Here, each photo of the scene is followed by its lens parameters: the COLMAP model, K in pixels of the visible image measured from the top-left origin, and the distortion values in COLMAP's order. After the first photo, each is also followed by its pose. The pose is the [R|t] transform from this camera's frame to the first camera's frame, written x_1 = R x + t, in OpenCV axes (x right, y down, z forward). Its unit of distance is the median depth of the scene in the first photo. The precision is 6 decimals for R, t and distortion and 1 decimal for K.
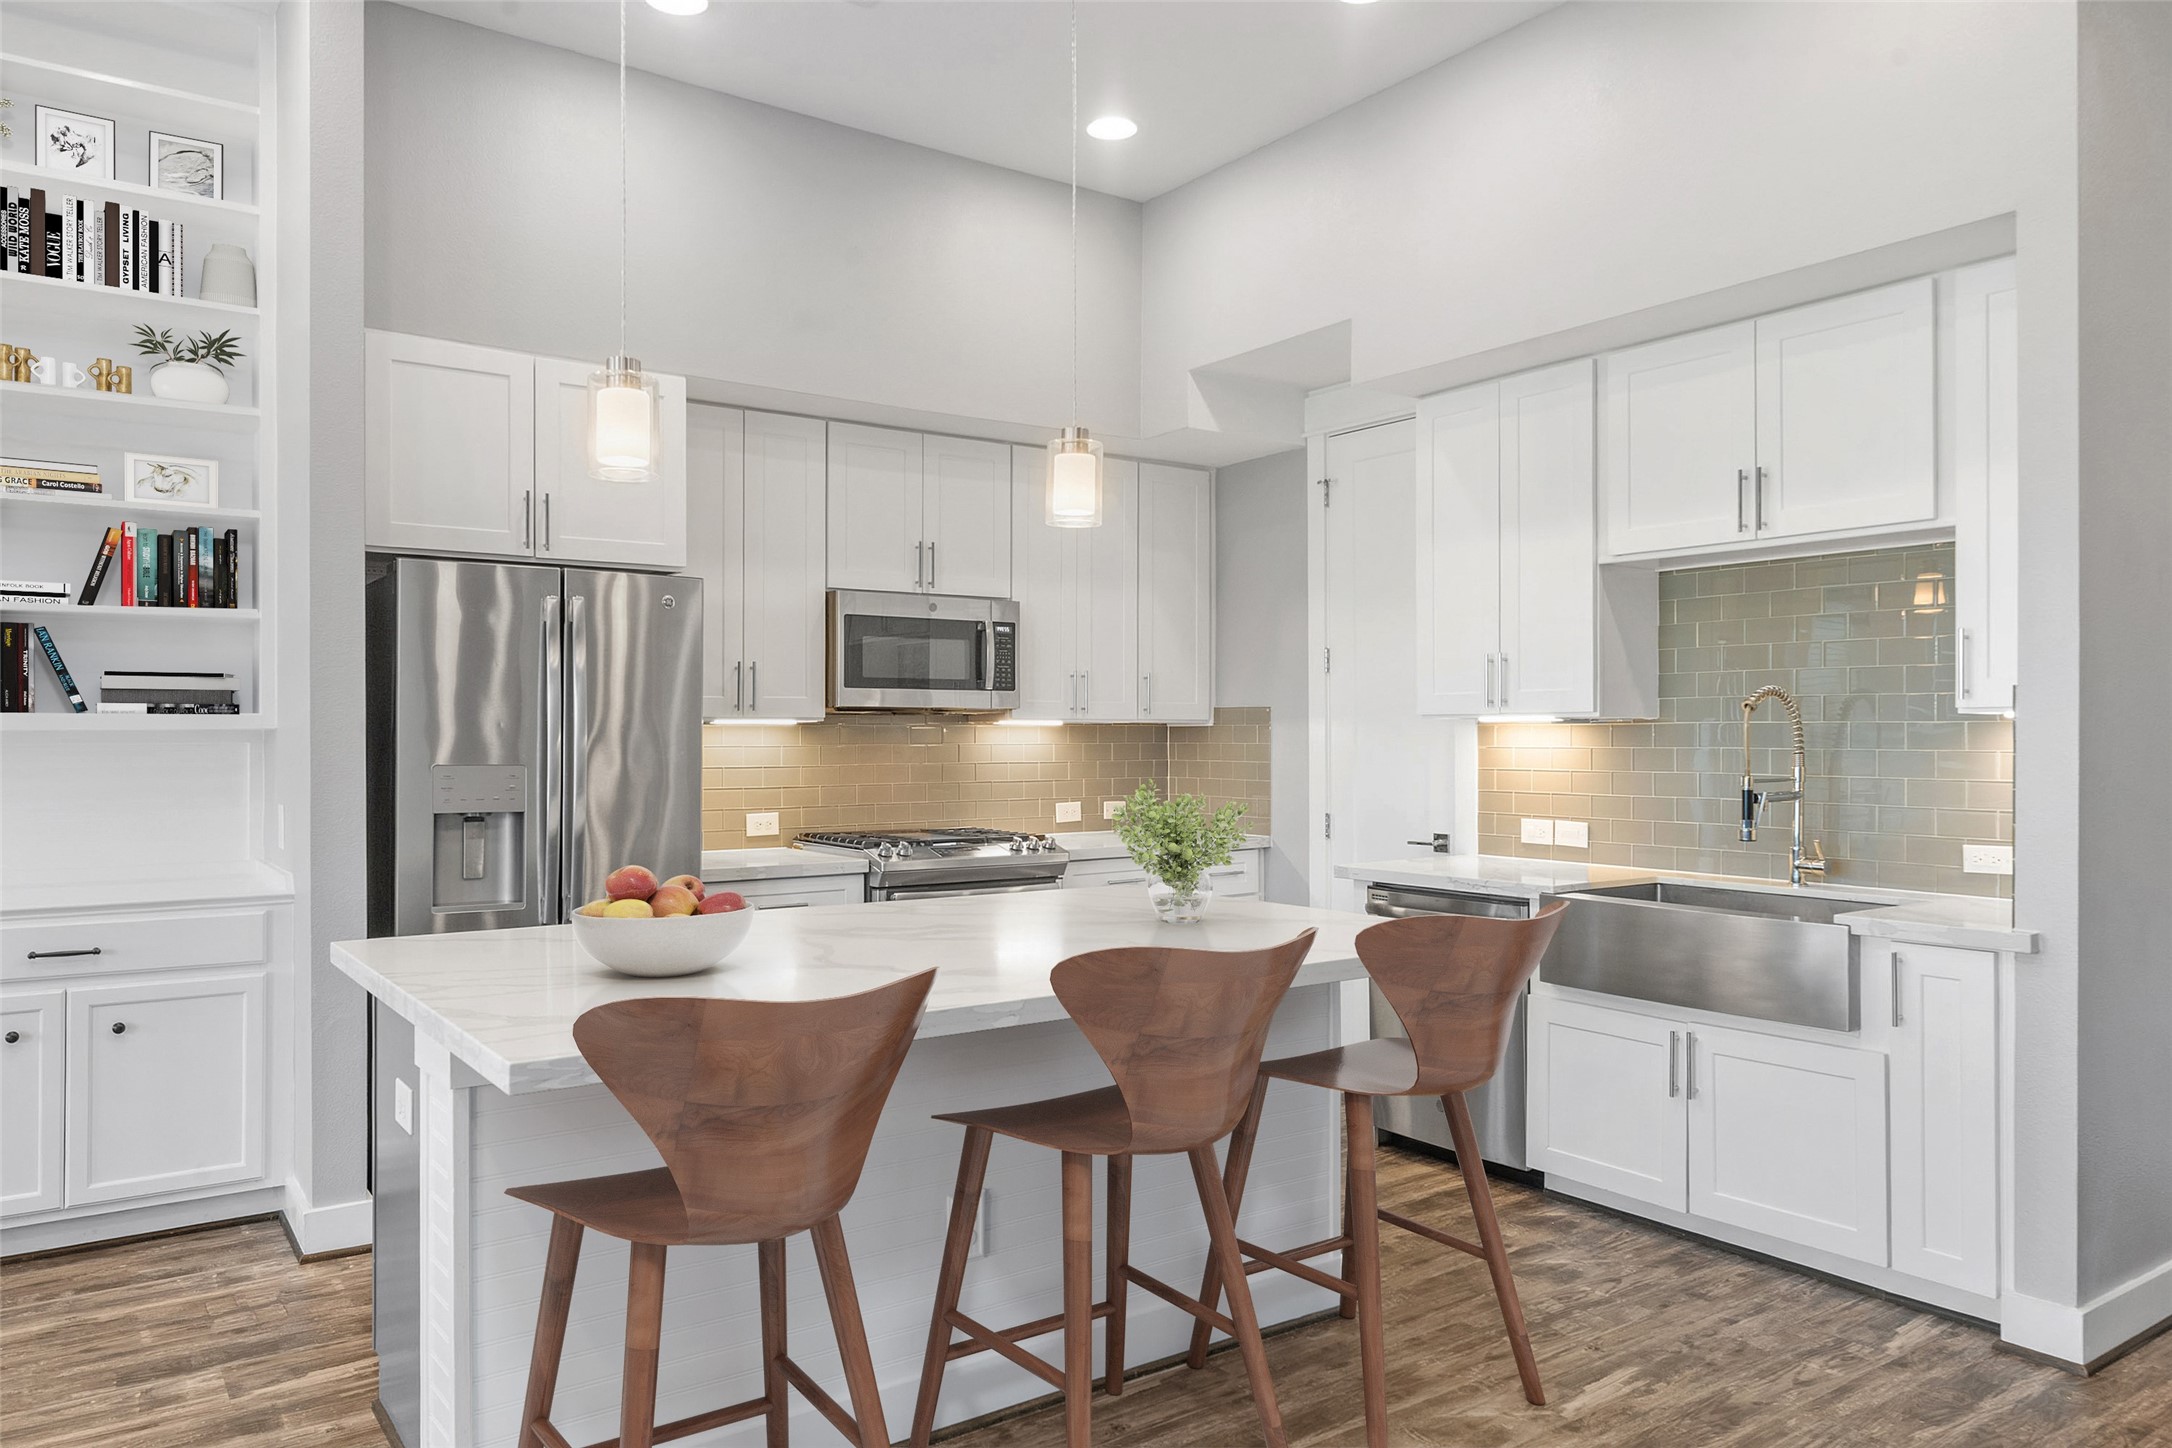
lens RADIAL K [[1449.2, 0, 1083.3], [0, 1449.2, 726.4], [0, 0, 1]] dist [0.001566, -0.000014]
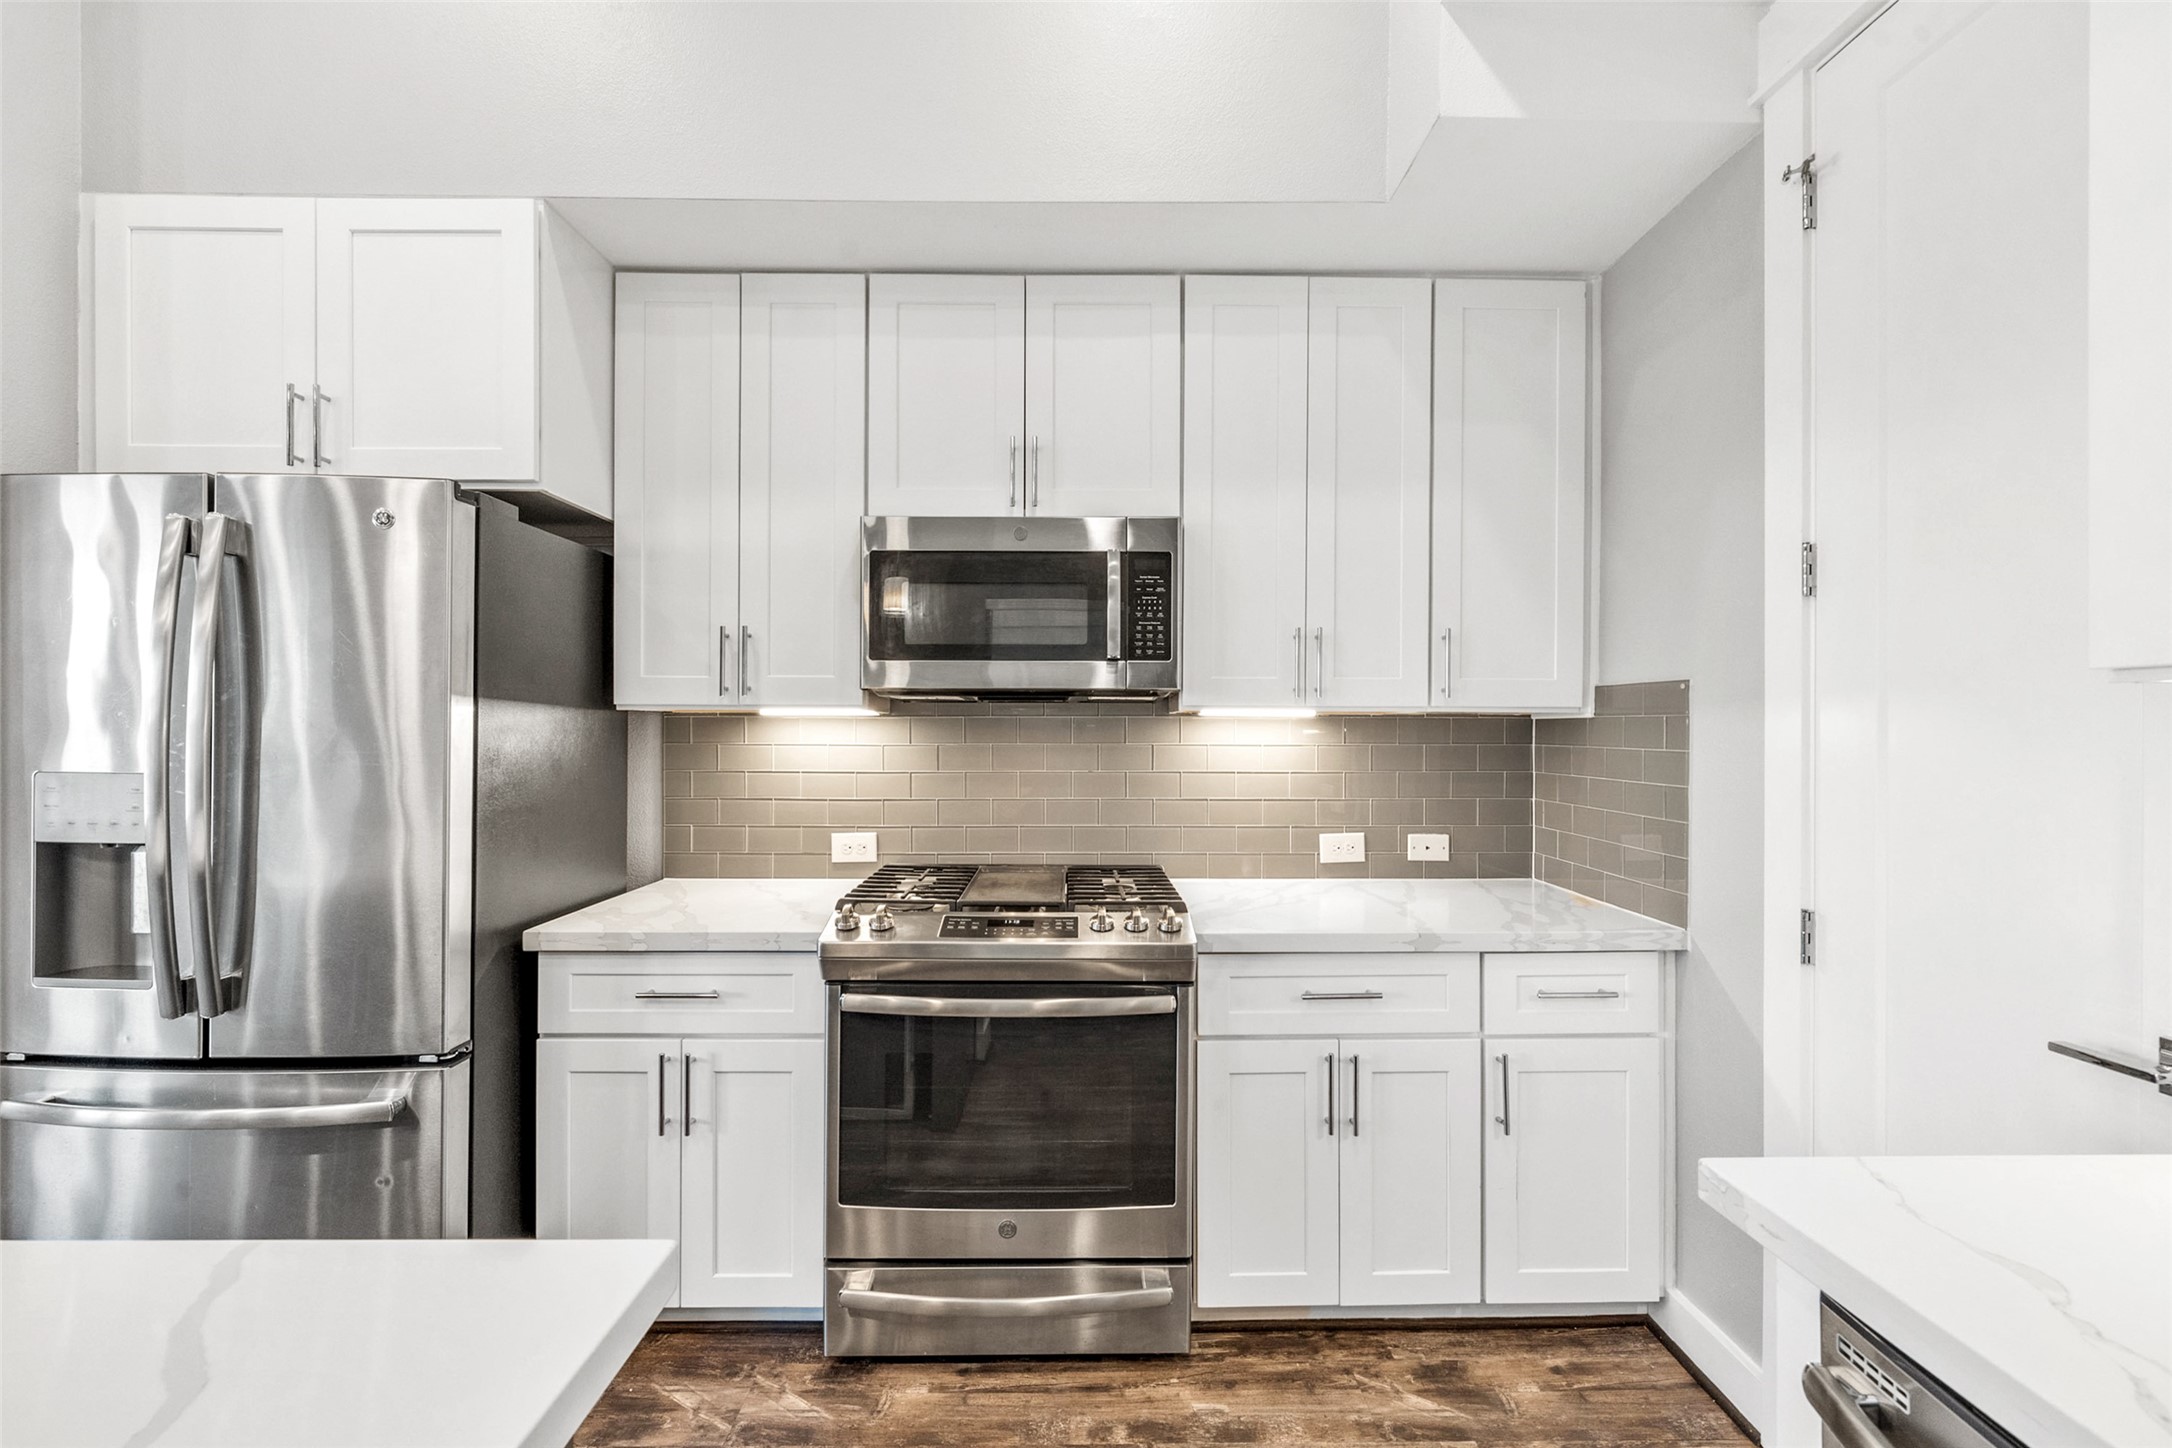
lens RADIAL K [[934.2, 0, 1091.2], [0, 934.2, 727.2], [0, 0, 1]] dist [-0.003551, -0.000722]
pose [[0.827387, 0.002733, -0.561625, 0.143684], [0.002339, 0.999963, 0.008312, 0.000031], [0.561627, -0.008191, 0.827350, 0.624758]]
